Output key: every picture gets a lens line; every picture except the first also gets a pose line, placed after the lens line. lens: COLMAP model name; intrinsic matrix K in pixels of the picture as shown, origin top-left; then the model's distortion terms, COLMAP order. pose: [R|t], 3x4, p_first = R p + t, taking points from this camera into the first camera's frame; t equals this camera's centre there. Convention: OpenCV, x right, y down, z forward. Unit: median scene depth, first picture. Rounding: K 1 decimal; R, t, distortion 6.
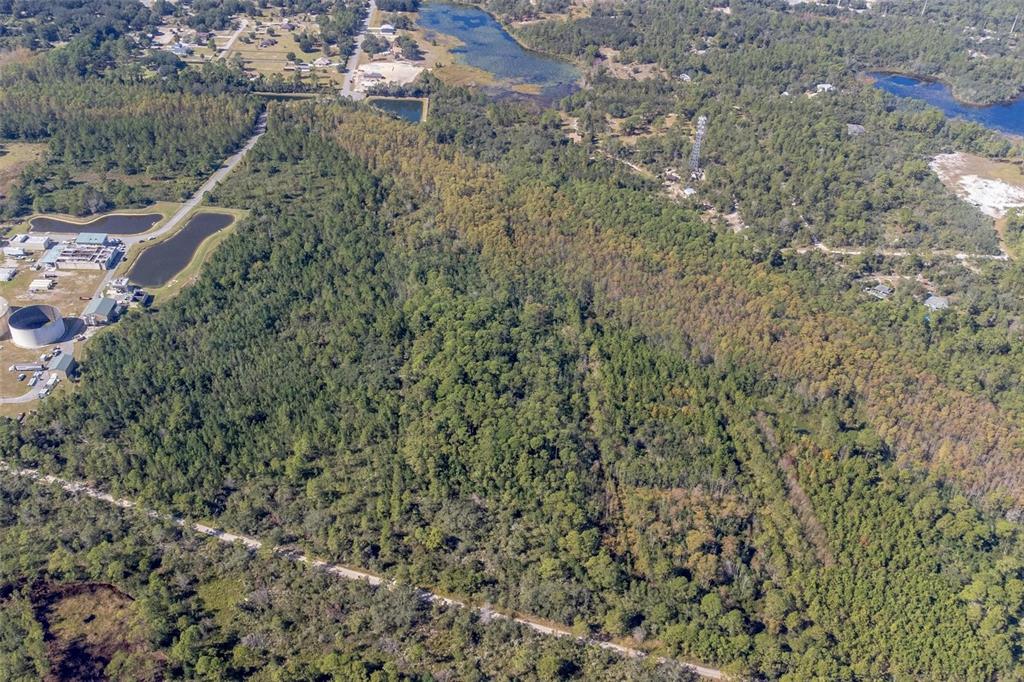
lens RADIAL K [[880.3, 0, 507.8], [0, 880.3, 317.9], [0, 0, 1]] dist [0.017554, 0.060552]
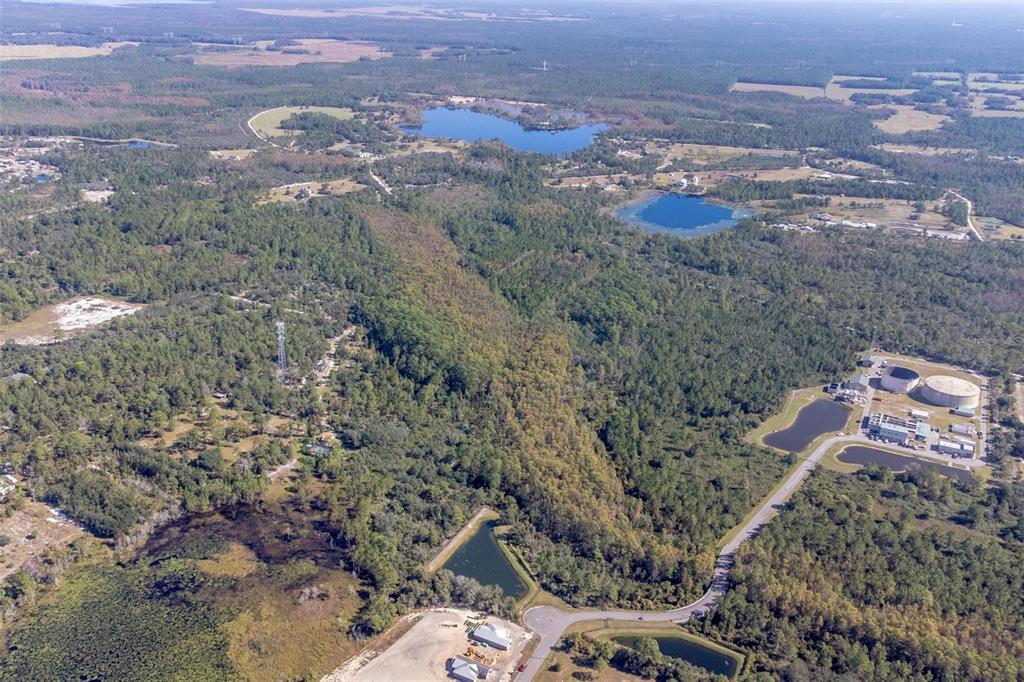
lens RADIAL K [[874.9, 0, 494.0], [0, 874.9, 339.3], [0, 0, 1]] dist [0.033356, 0.015949]
pose [[-0.870407, -0.232851, 0.433789, -0.545526], [0.231741, 0.583608, 0.778266, -1.225857], [-0.434382, 0.777935, -0.454015, 1.807838]]
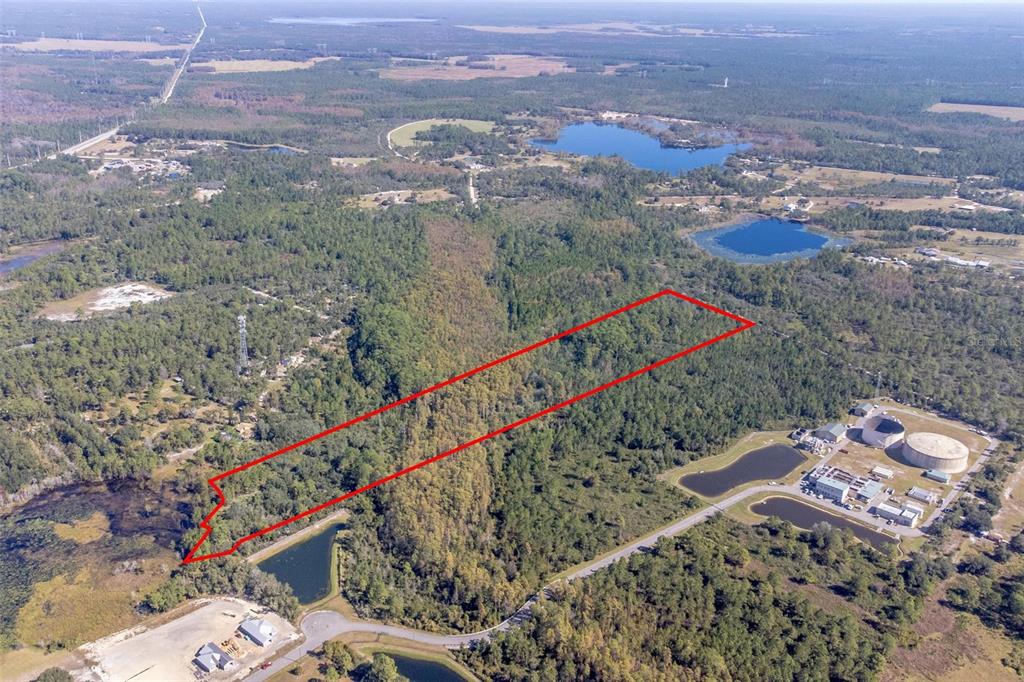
lens RADIAL K [[889.0, 0, 492.8], [0, 889.0, 343.3], [0, 0, 1]] dist [0.033726, 0.008629]
pose [[-0.724963, -0.291176, 0.624216, -0.854452], [0.352631, 0.621581, 0.699491, -1.105873], [-0.591676, 0.727223, -0.347946, 1.619536]]
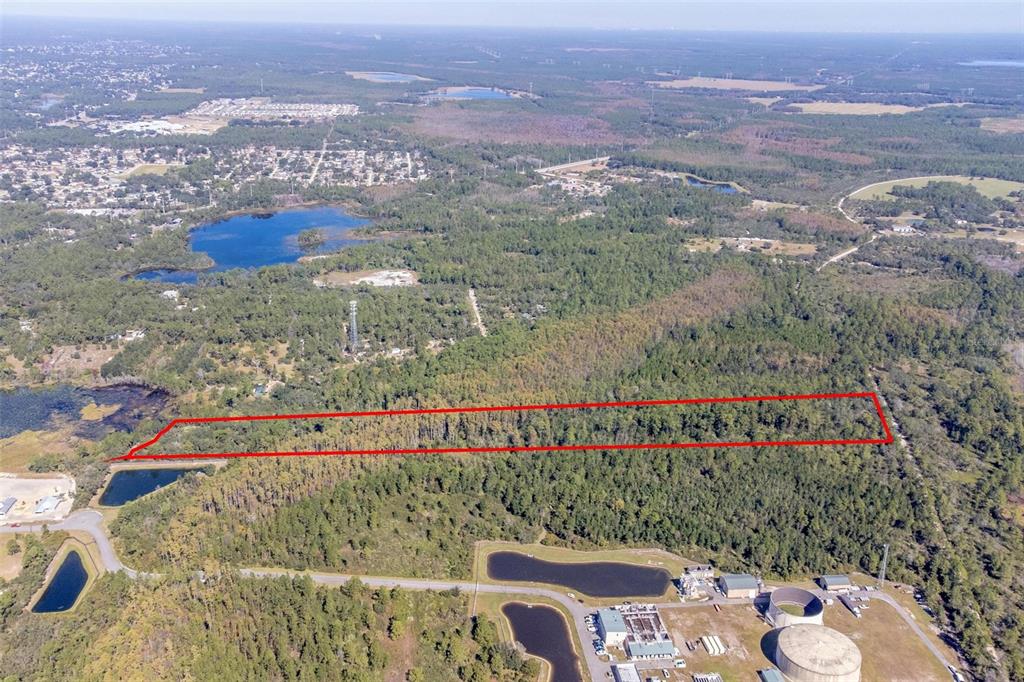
lens RADIAL K [[903.4, 0, 483.0], [0, 903.4, 341.6], [0, 0, 1]] dist [0.034586, 0.005178]
pose [[-0.076074, -0.361706, 0.929183, -1.236583], [0.540687, 0.768015, 0.343235, -0.677967], [-0.837777, 0.528508, 0.137144, 0.965889]]
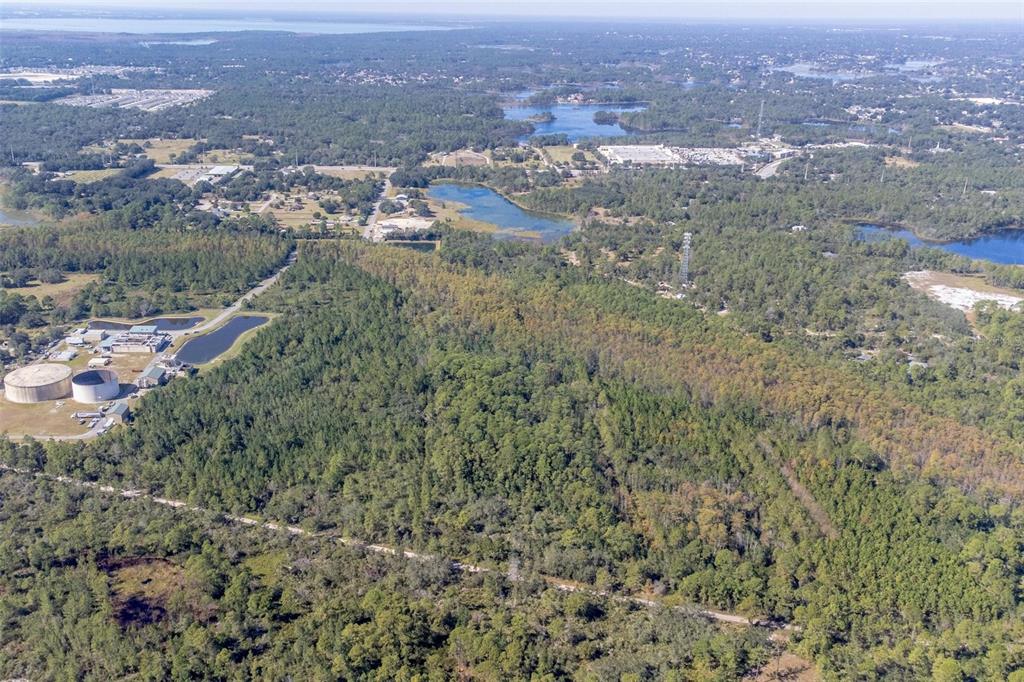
lens RADIAL K [[874.9, 0, 494.0], [0, 874.9, 339.3], [0, 0, 1]] dist [0.033356, 0.015949]
pose [[0.999618, -0.024780, -0.012252, -0.019521], [0.021230, 0.972034, -0.233879, 0.212728], [0.017705, 0.233530, 0.972188, -0.067973]]
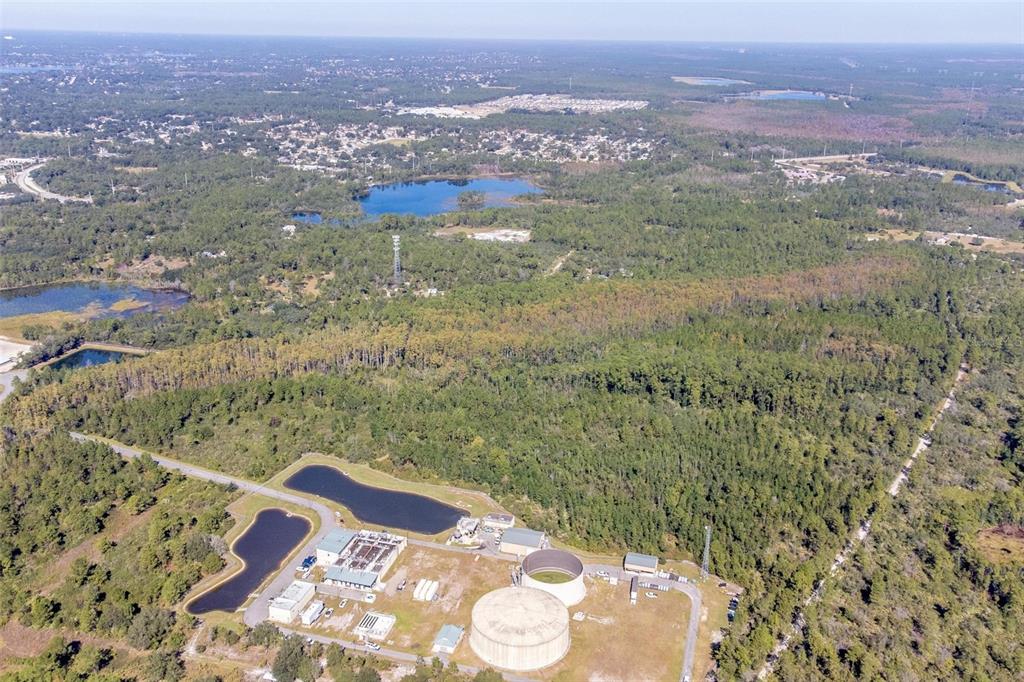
lens RADIAL K [[889.0, 0, 492.8], [0, 889.0, 343.3], [0, 0, 1]] dist [0.033726, 0.008629]
pose [[0.298862, -0.338061, 0.892410, -1.114477], [0.527783, 0.837666, 0.140572, -0.279873], [-0.795064, 0.428988, 0.428769, 0.615573]]
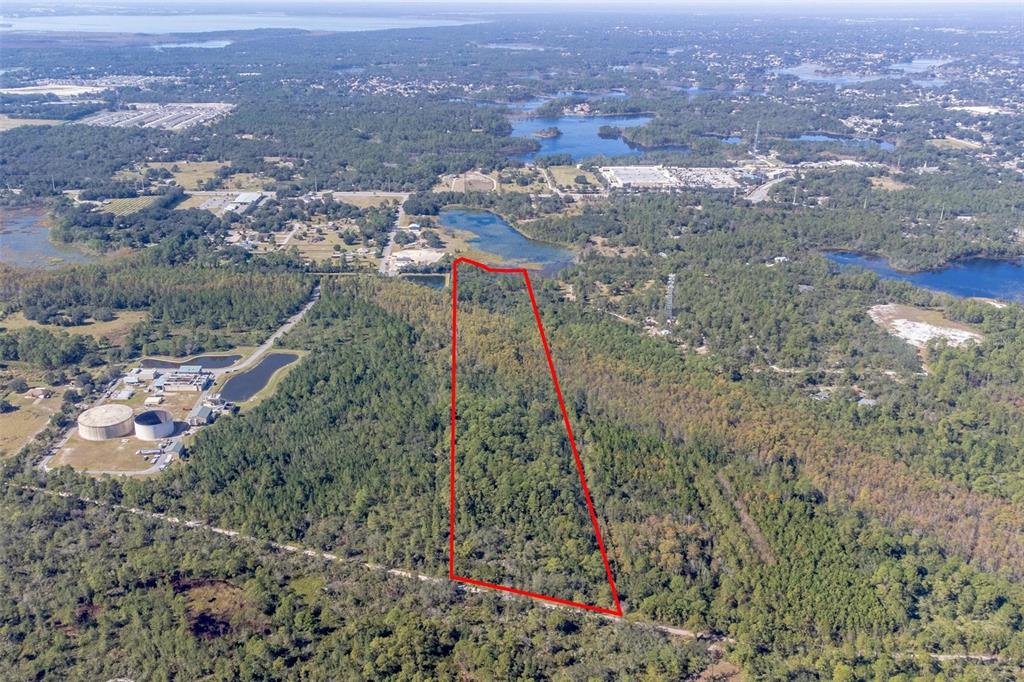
lens RADIAL K [[874.9, 0, 494.0], [0, 874.9, 339.3], [0, 0, 1]] dist [0.033356, 0.015949]
pose [[0.999345, -0.025301, -0.025892, -0.000095], [0.018928, 0.974855, -0.222035, 0.175743], [0.030858, 0.221400, 0.974695, -0.252207]]
